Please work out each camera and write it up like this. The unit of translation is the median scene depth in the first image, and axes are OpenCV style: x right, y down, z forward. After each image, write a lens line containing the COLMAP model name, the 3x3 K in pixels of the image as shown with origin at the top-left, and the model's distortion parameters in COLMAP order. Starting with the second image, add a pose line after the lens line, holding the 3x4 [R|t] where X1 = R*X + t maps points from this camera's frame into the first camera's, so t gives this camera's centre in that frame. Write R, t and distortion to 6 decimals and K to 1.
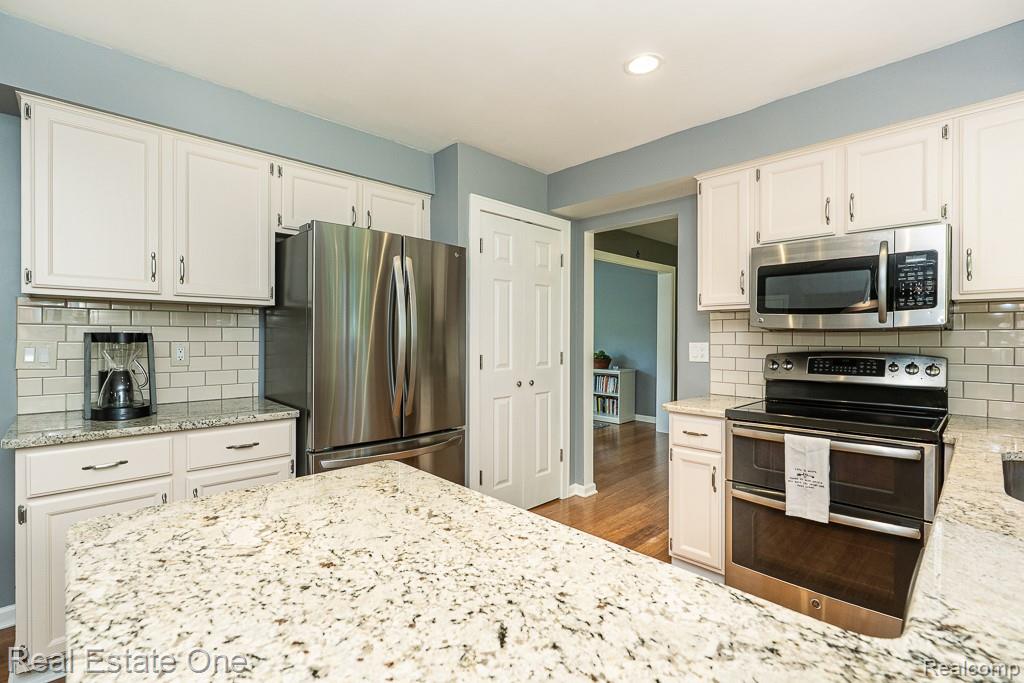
lens RADIAL K [[477.0, 0, 515.4], [0, 477.0, 338.4], [0, 0, 1]] dist [-0.008571, 0.002685]
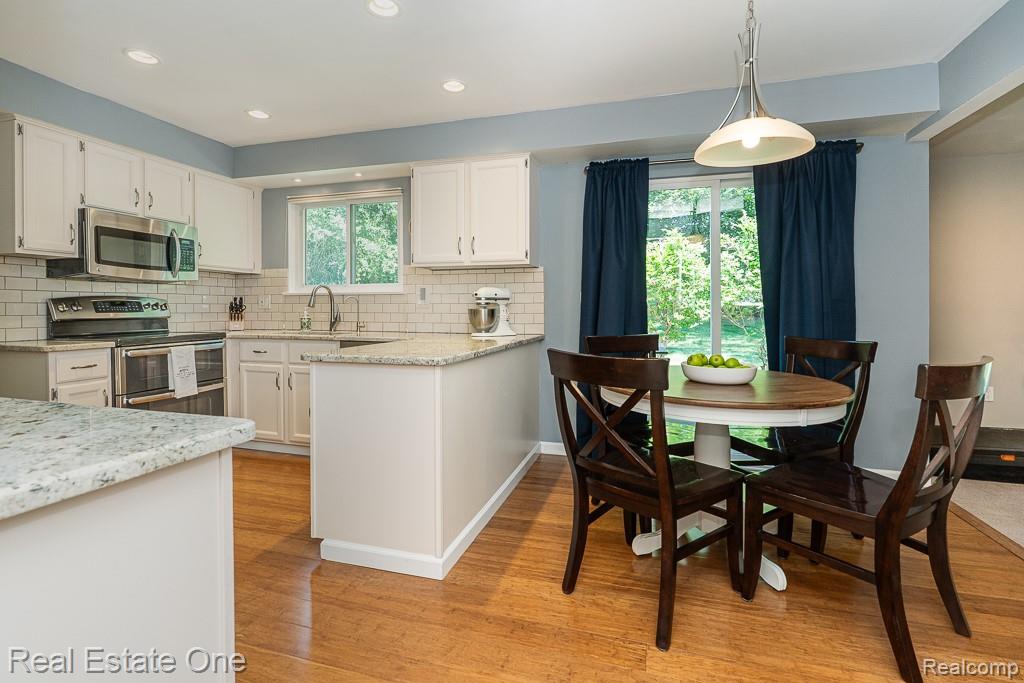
lens RADIAL K [[477.0, 0, 515.0], [0, 477.0, 313.2], [0, 0, 1]] dist [-0.008571, 0.002685]
pose [[-0.497968, -0.010589, 0.867131, -1.156390], [0.000089, 0.999925, 0.012262, 0.064026], [-0.867195, 0.006183, -0.497929, 0.712525]]
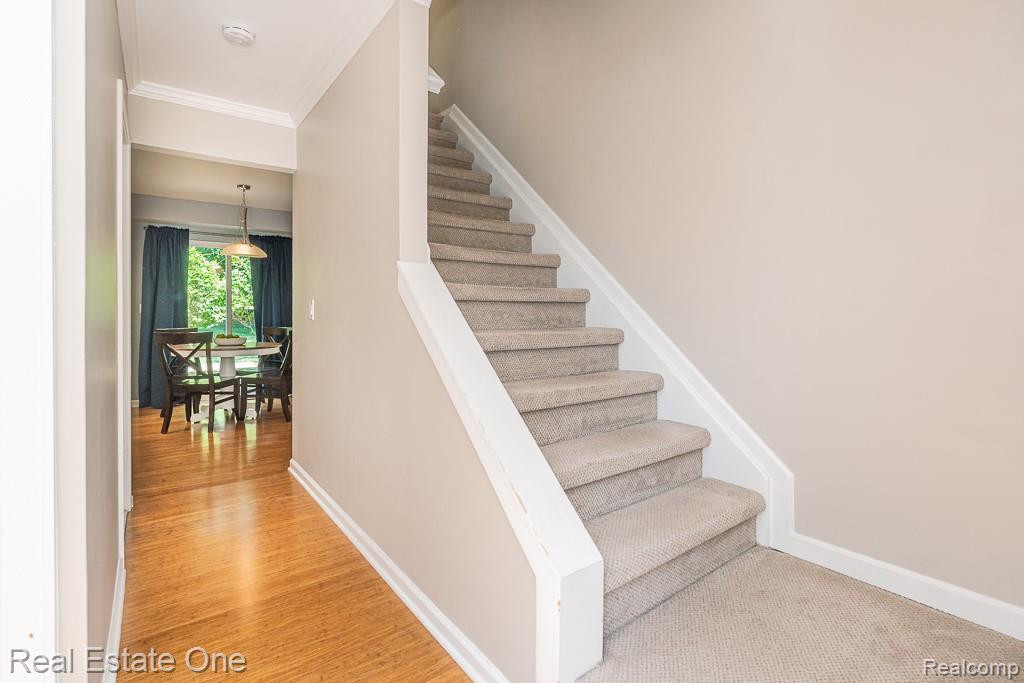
lens RADIAL K [[477.0, 0, 494.9], [0, 477.0, 314.2], [0, 0, 1]] dist [-0.008571, 0.002685]
pose [[-0.990258, -0.002415, 0.139221, -2.079182], [-0.001615, 0.999982, 0.005860, 0.054080], [-0.139232, 0.005578, -0.990244, 1.932674]]
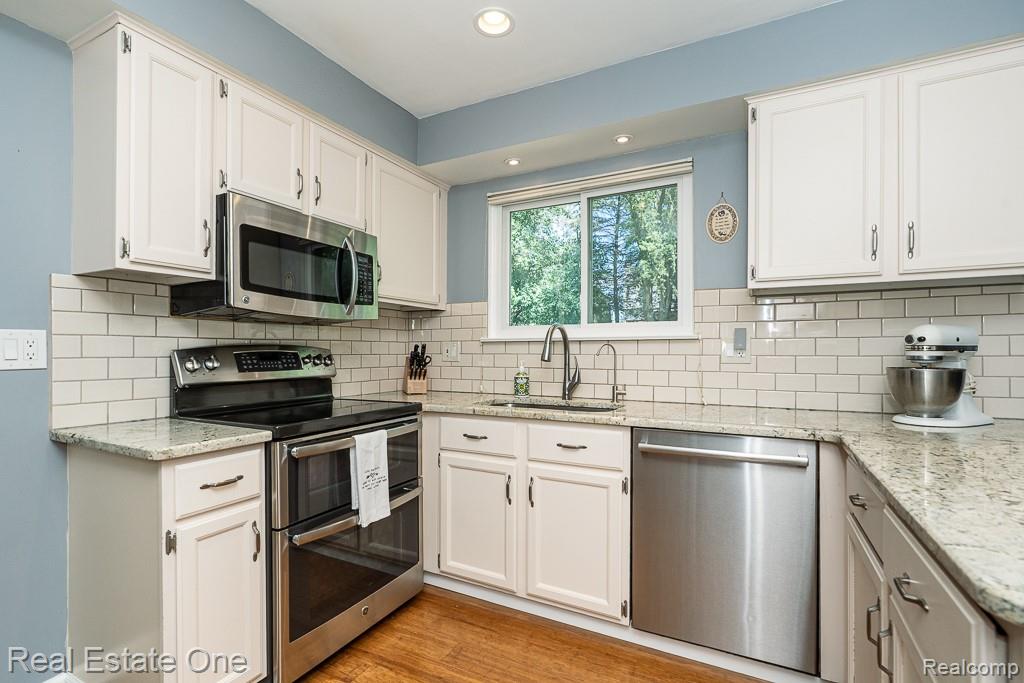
lens RADIAL K [[477.0, 0, 502.5], [0, 477.0, 348.5], [0, 0, 1]] dist [-0.008571, 0.002685]
pose [[-0.312913, 0.002818, 0.949778, -0.297201], [0.000010, 0.999996, -0.002963, 0.039396], [-0.949782, -0.000918, -0.312912, 0.903851]]
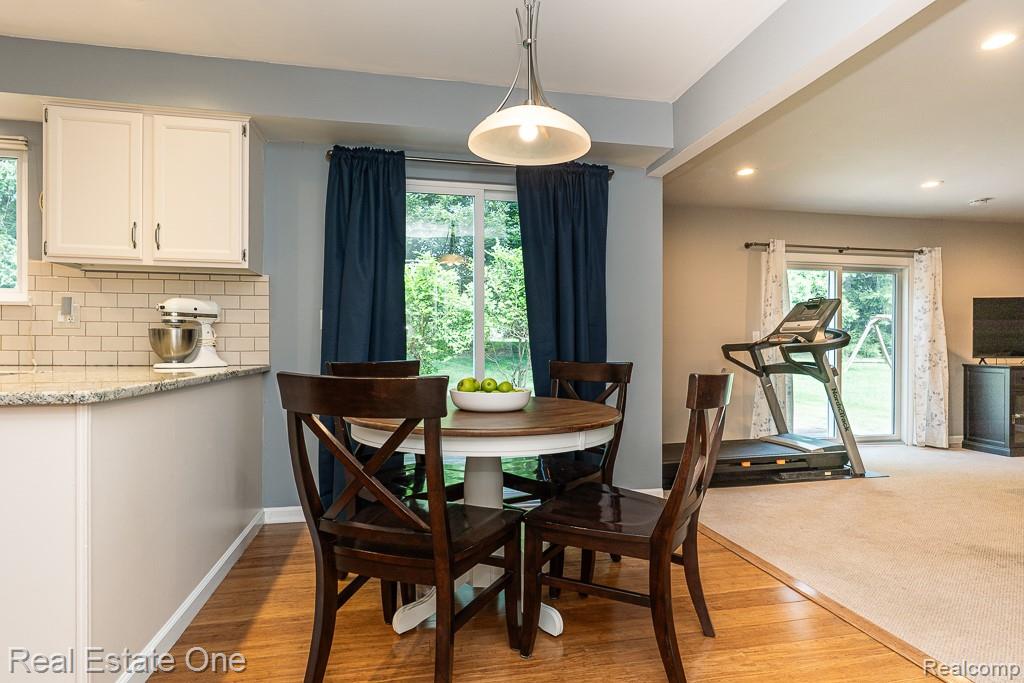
lens RADIAL K [[538.3, 0, 512.2], [0, 538.3, 345.0], [0, 0, 1]] dist [-0.009352, 0.005836]
pose [[-0.846684, -0.003930, 0.532081, -1.061158], [-0.004129, 0.999991, 0.000816, 0.100275], [-0.532080, -0.001506, -0.846693, 0.655771]]
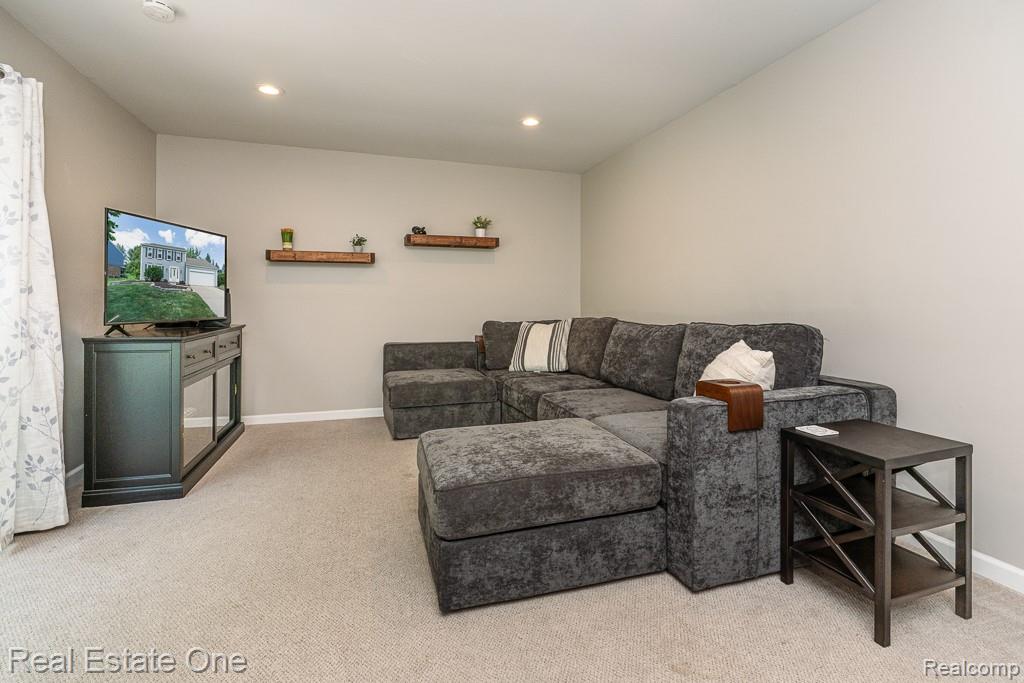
lens RADIAL K [[477.0, 0, 503.7], [0, 477.0, 307.9], [0, 0, 1]] dist [-0.008571, 0.002685]
pose [[-0.426127, 0.002961, -0.904659, -0.931220], [-0.002385, 0.999987, 0.004397, 0.105538], [0.904660, 0.004031, -0.426114, -1.257056]]
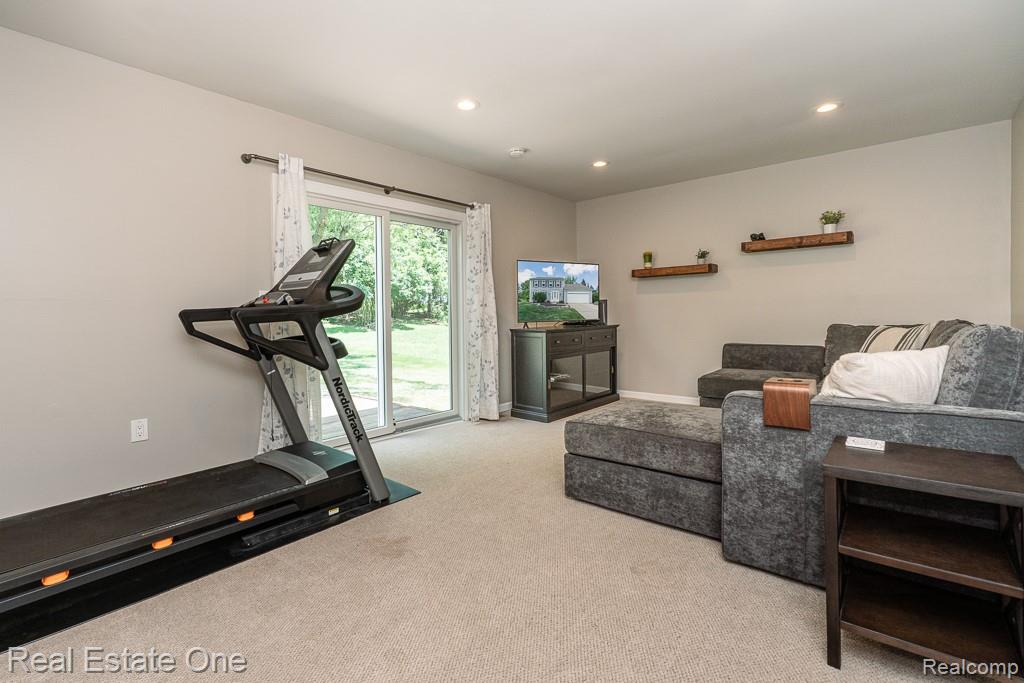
lens RADIAL K [[477.0, 0, 517.0], [0, 477.0, 323.1], [0, 0, 1]] dist [-0.008571, 0.002685]
pose [[-0.992704, 0.014376, -0.119717, -1.288314], [0.012139, 0.999738, 0.019396, 0.115147], [0.119965, 0.017802, -0.992619, -0.473798]]
